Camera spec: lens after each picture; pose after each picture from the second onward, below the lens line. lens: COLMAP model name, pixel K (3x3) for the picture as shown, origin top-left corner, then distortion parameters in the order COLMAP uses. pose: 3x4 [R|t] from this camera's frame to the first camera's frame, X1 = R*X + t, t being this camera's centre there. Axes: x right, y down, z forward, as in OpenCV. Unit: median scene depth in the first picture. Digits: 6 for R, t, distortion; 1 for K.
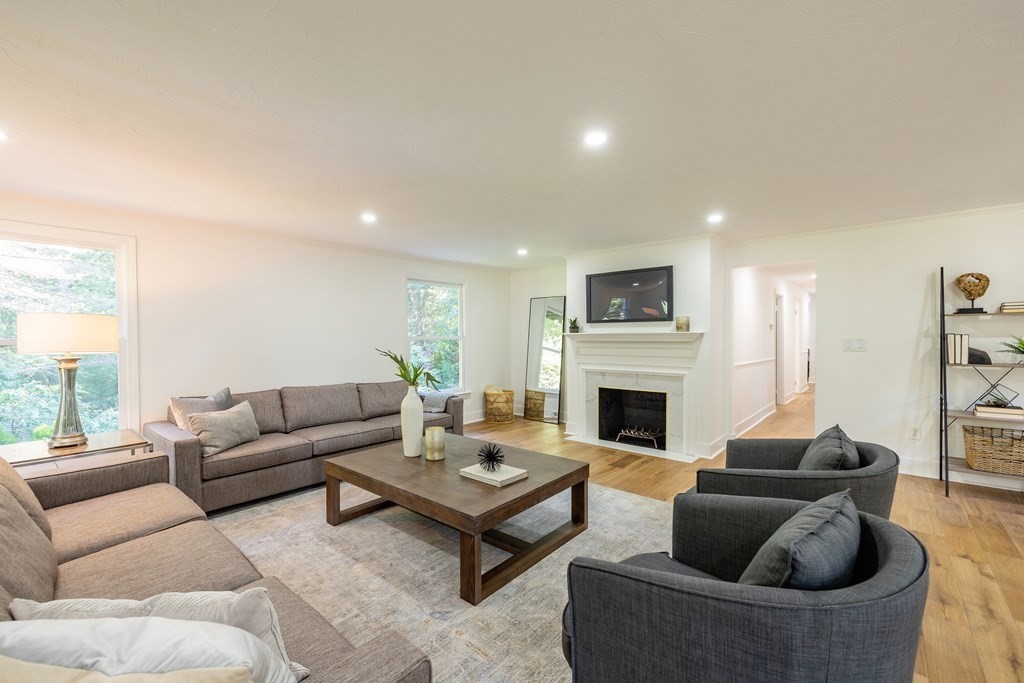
lens RADIAL K [[427.5, 0, 506.1], [0, 427.5, 341.7], [0, 0, 1]] dist [-0.000997, 0.000432]
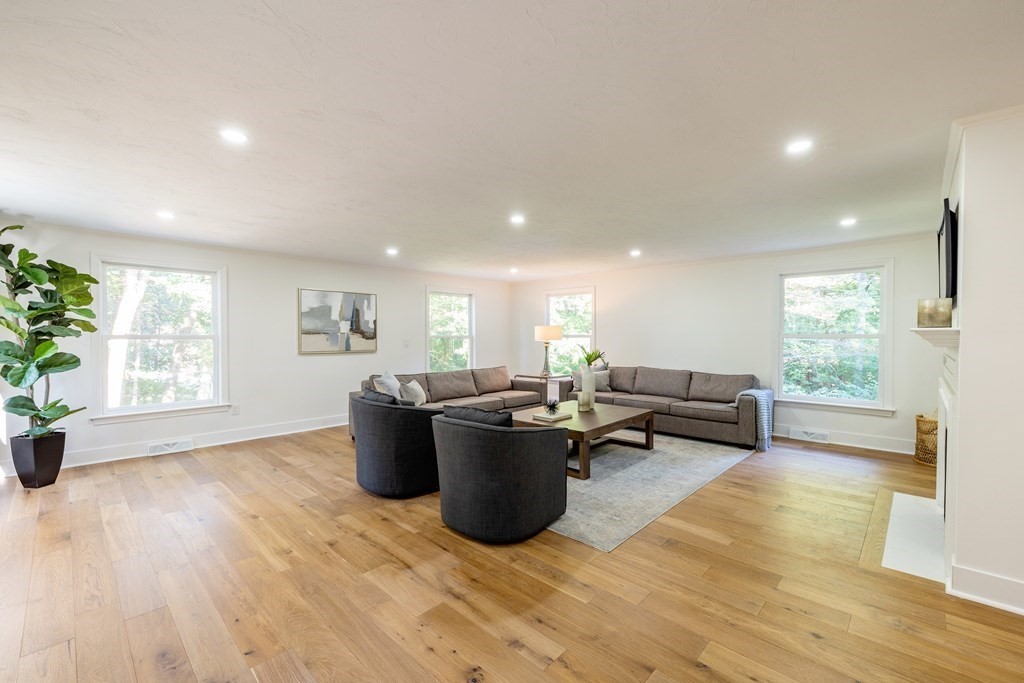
lens RADIAL K [[427.5, 0, 506.1], [0, 427.5, 341.7], [0, 0, 1]] dist [-0.000997, 0.000432]
pose [[-0.041223, 0.019318, -0.998963, 1.128108], [-0.010282, 0.999752, 0.019758, -0.011777], [0.999097, 0.011086, -0.041014, 0.601872]]
